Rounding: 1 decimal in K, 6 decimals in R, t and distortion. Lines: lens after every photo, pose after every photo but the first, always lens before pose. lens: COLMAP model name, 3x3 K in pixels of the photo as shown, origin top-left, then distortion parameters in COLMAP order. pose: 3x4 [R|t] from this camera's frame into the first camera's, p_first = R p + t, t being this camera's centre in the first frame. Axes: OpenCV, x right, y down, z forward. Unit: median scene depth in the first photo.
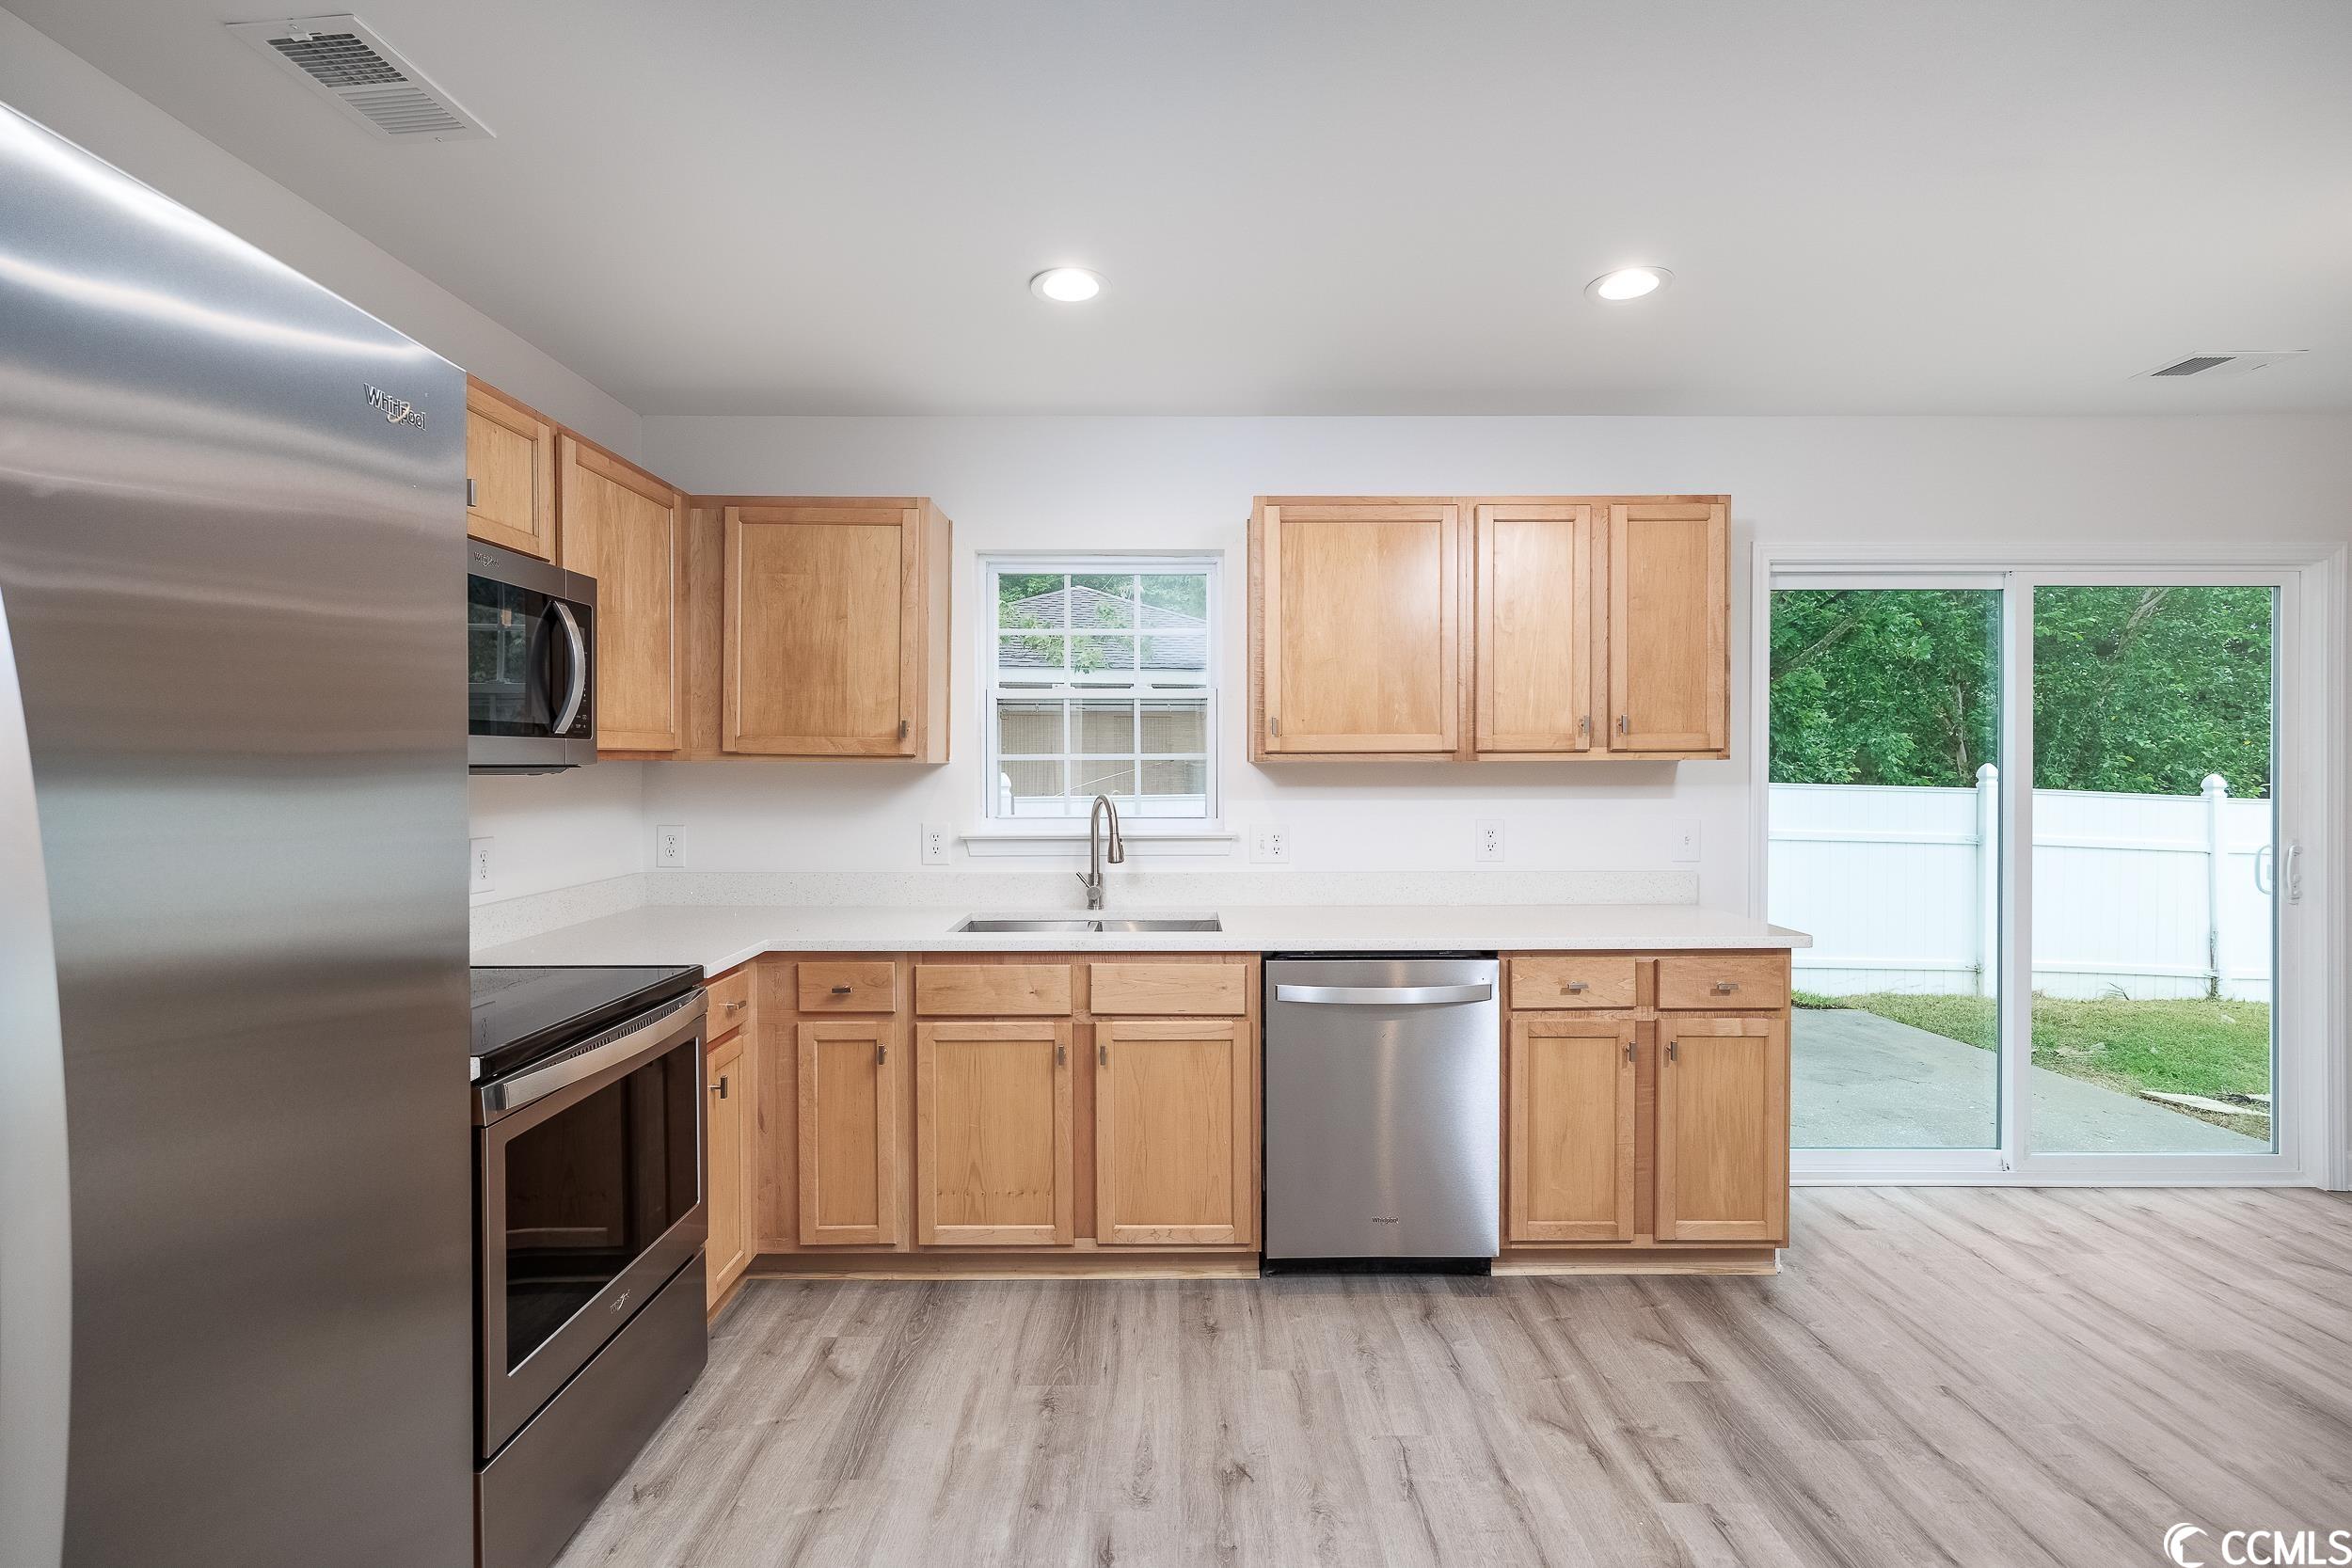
lens RADIAL K [[1058.5, 0, 1176.3], [0, 1058.5, 778.4], [0, 0, 1]] dist [0.001964, 0.000187]
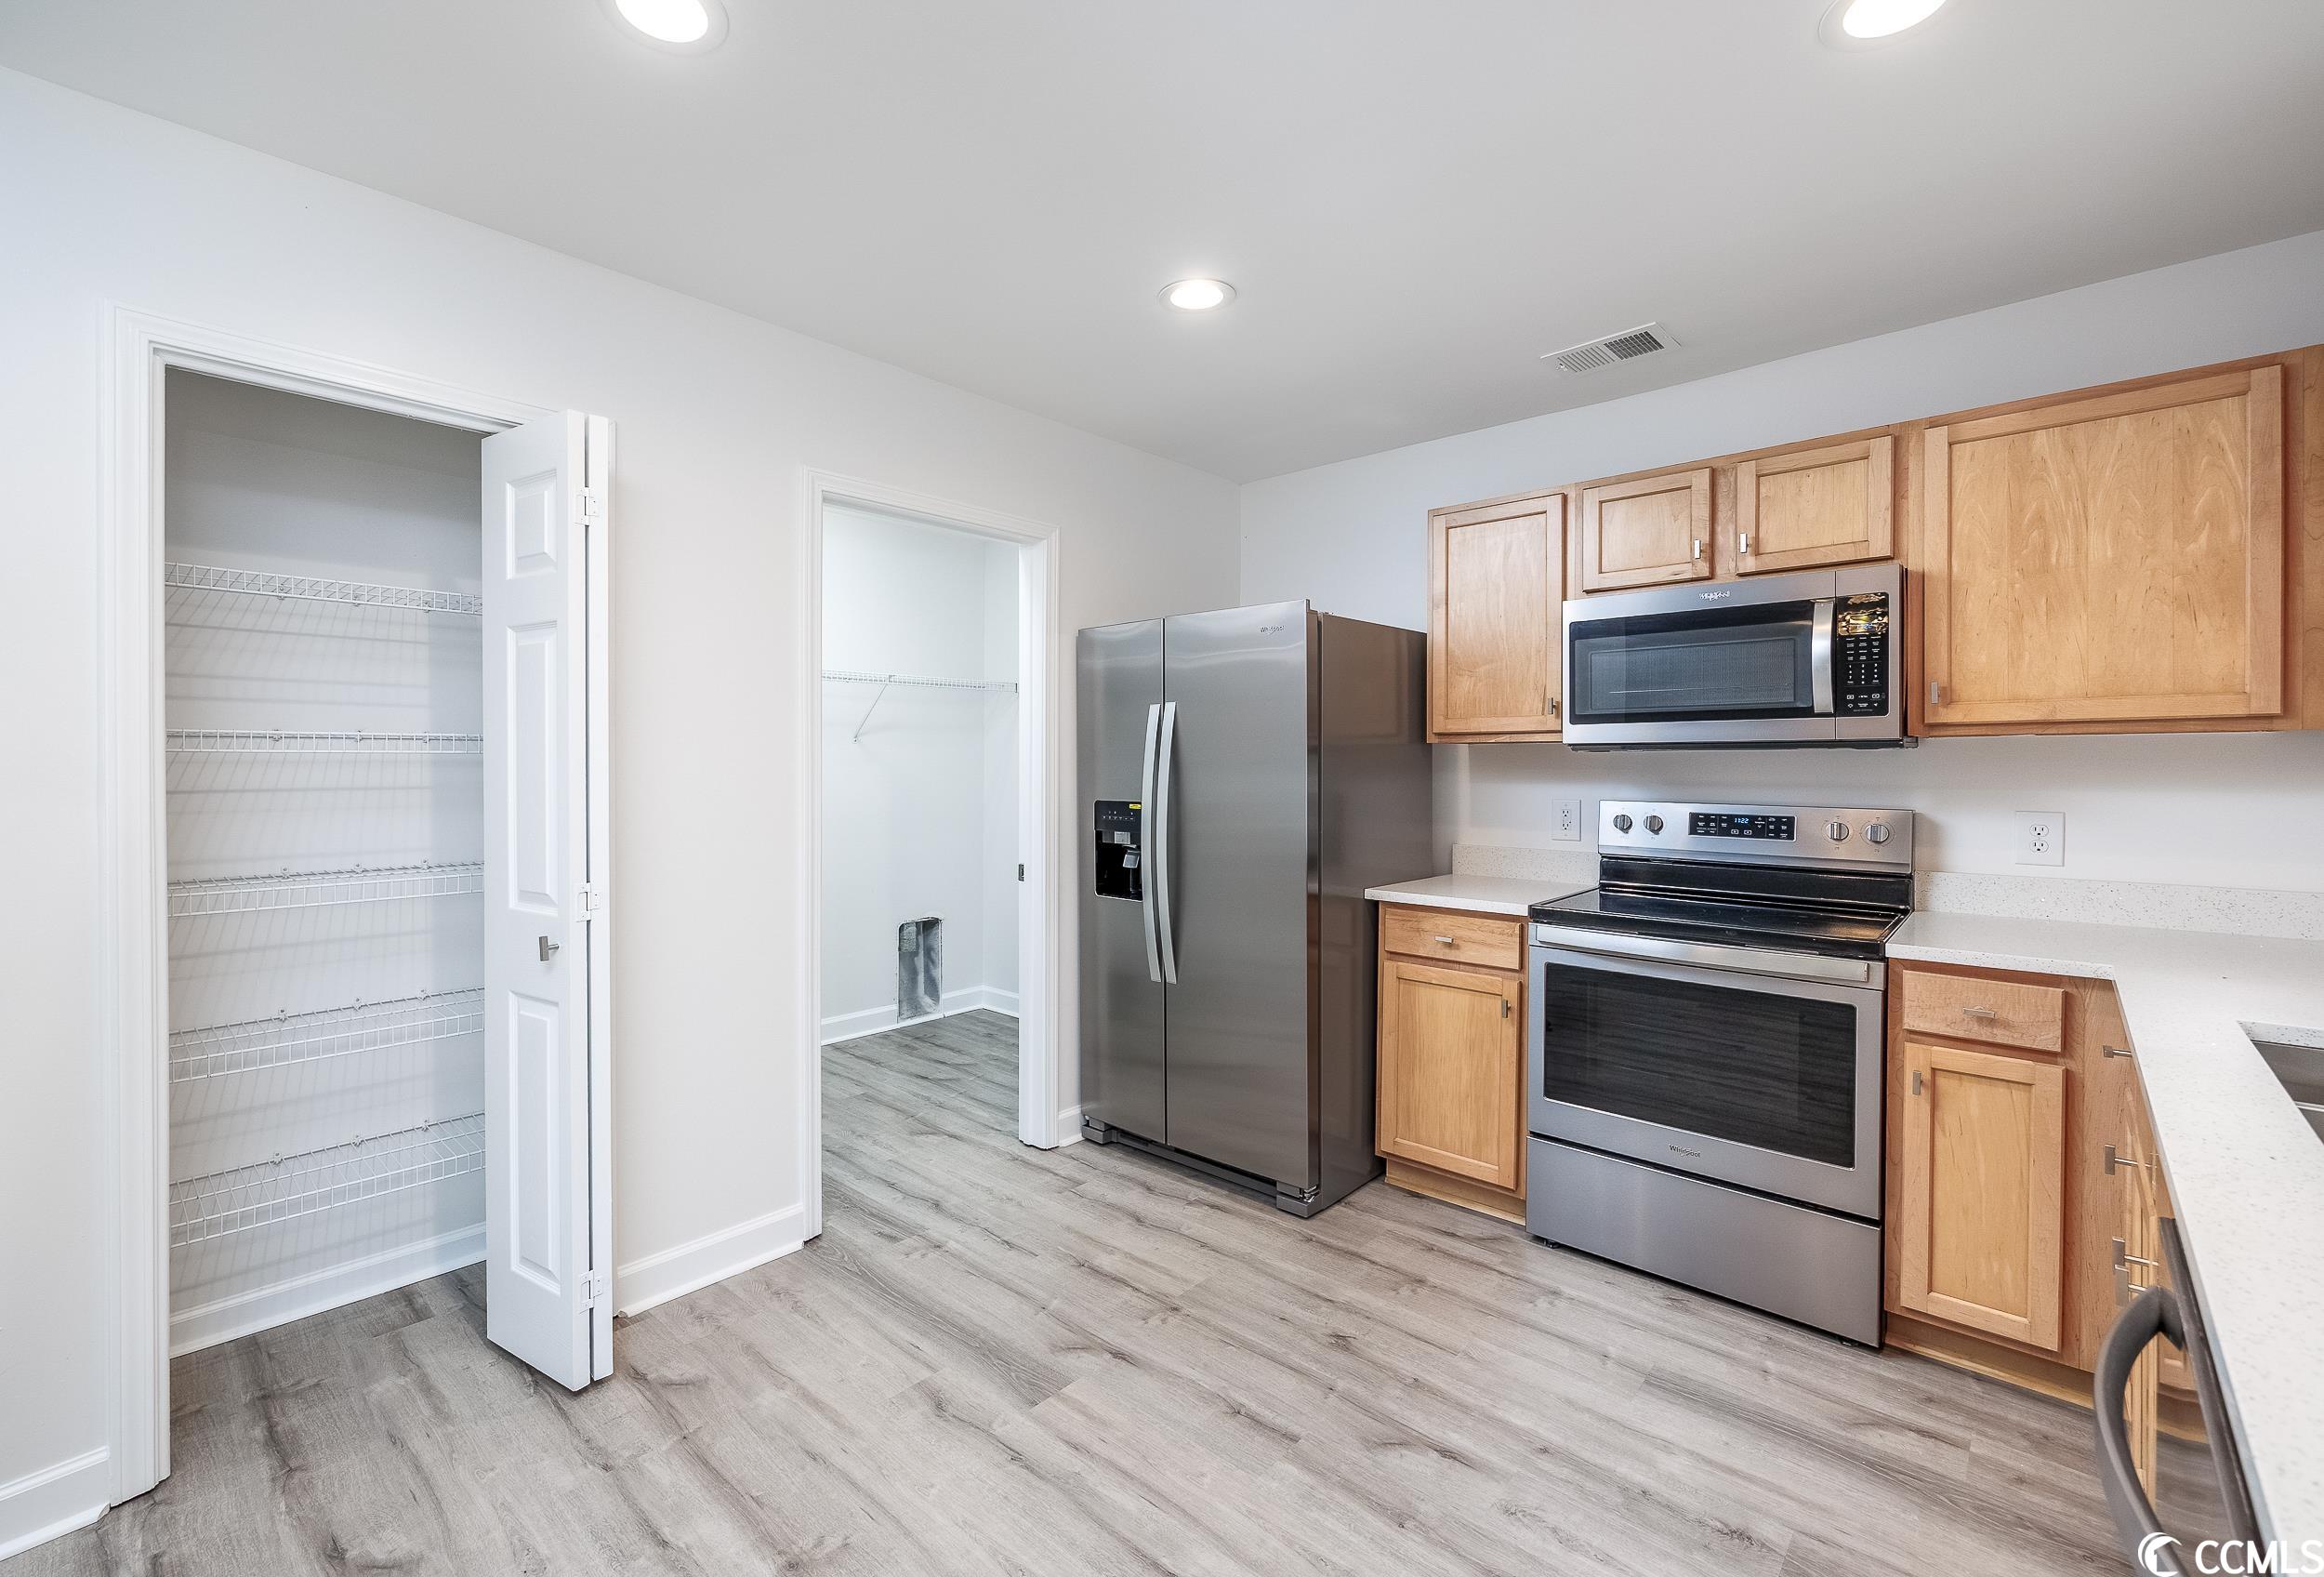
lens RADIAL K [[976.8, 0, 1118.9], [0, 976.8, 766.9], [0, 0, 1]] dist [-0.001827, -0.000068]
pose [[-0.683858, 0.007381, -0.729578, 0.604311], [-0.006484, 0.999848, 0.016193, 0.003950], [0.729586, 0.015804, -0.683706, 0.956794]]
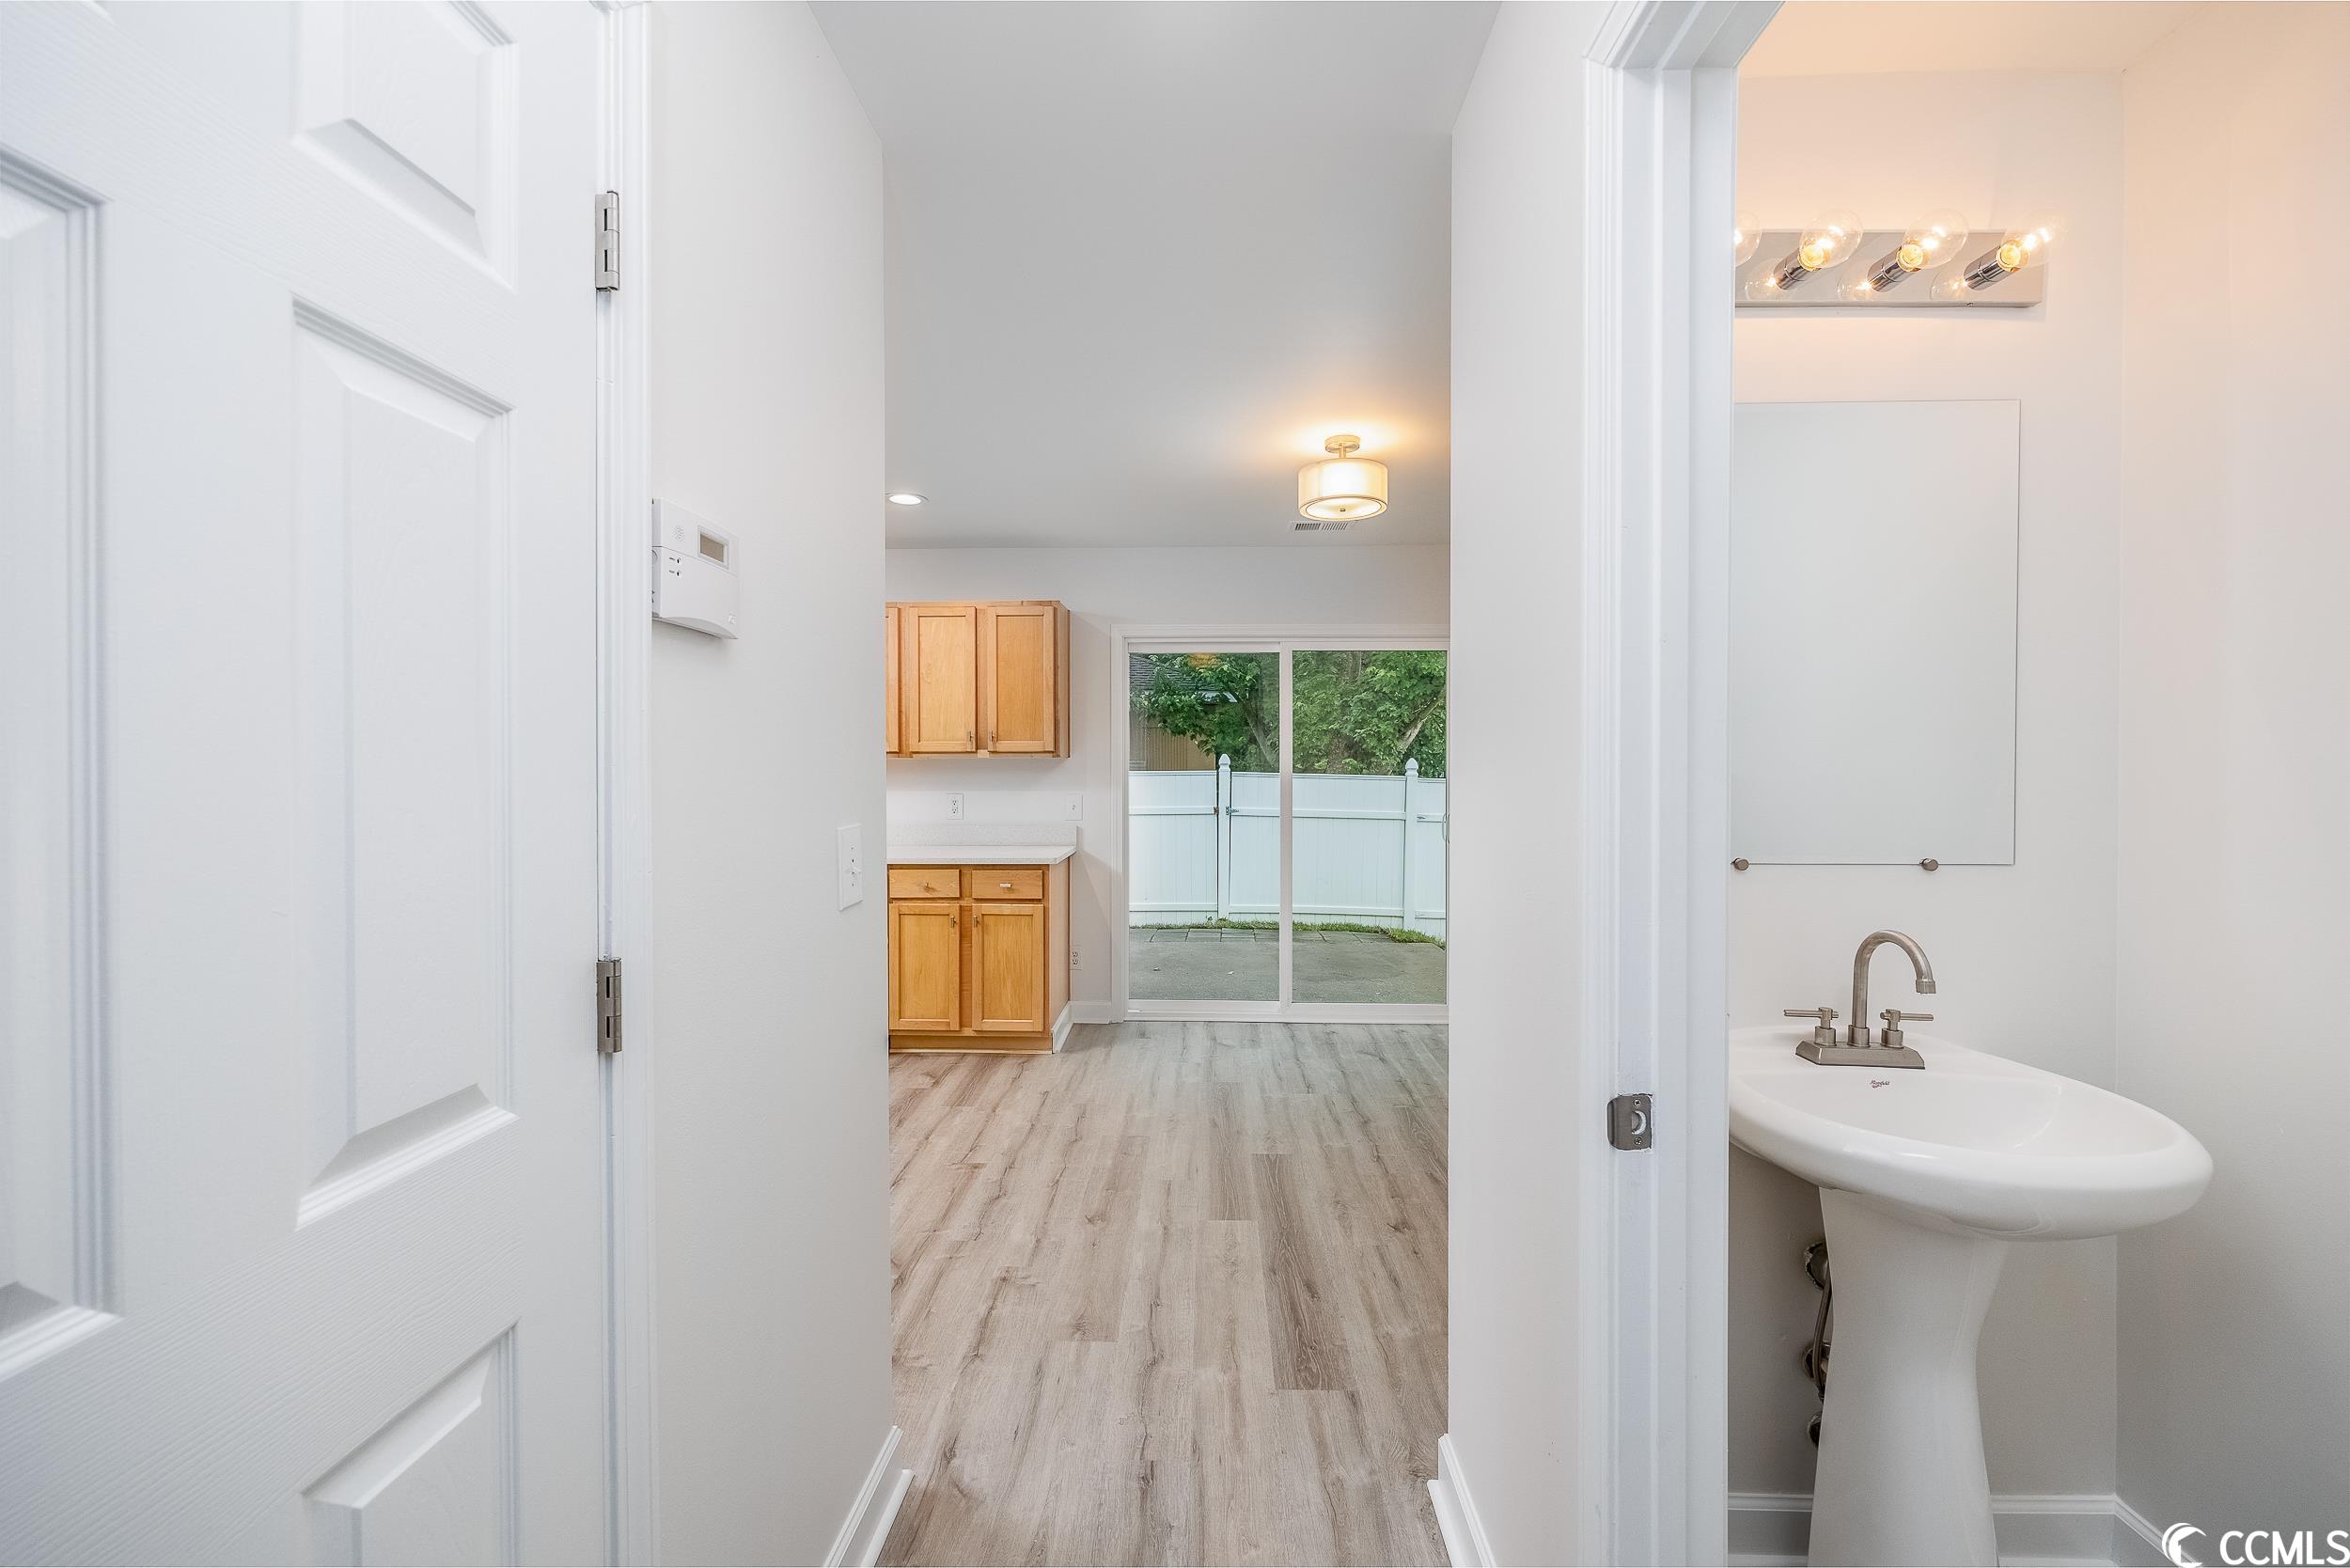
lens RADIAL K [[948.5, 0, 1175.0], [0, 948.5, 784.0], [0, 0, 1]] dist [0.000819, 0.000135]
pose [[0.999261, 0.004475, -0.038168, 0.855943], [-0.004287, 0.999978, 0.005007, 0.017799], [0.038190, -0.004840, 0.999259, -0.562176]]
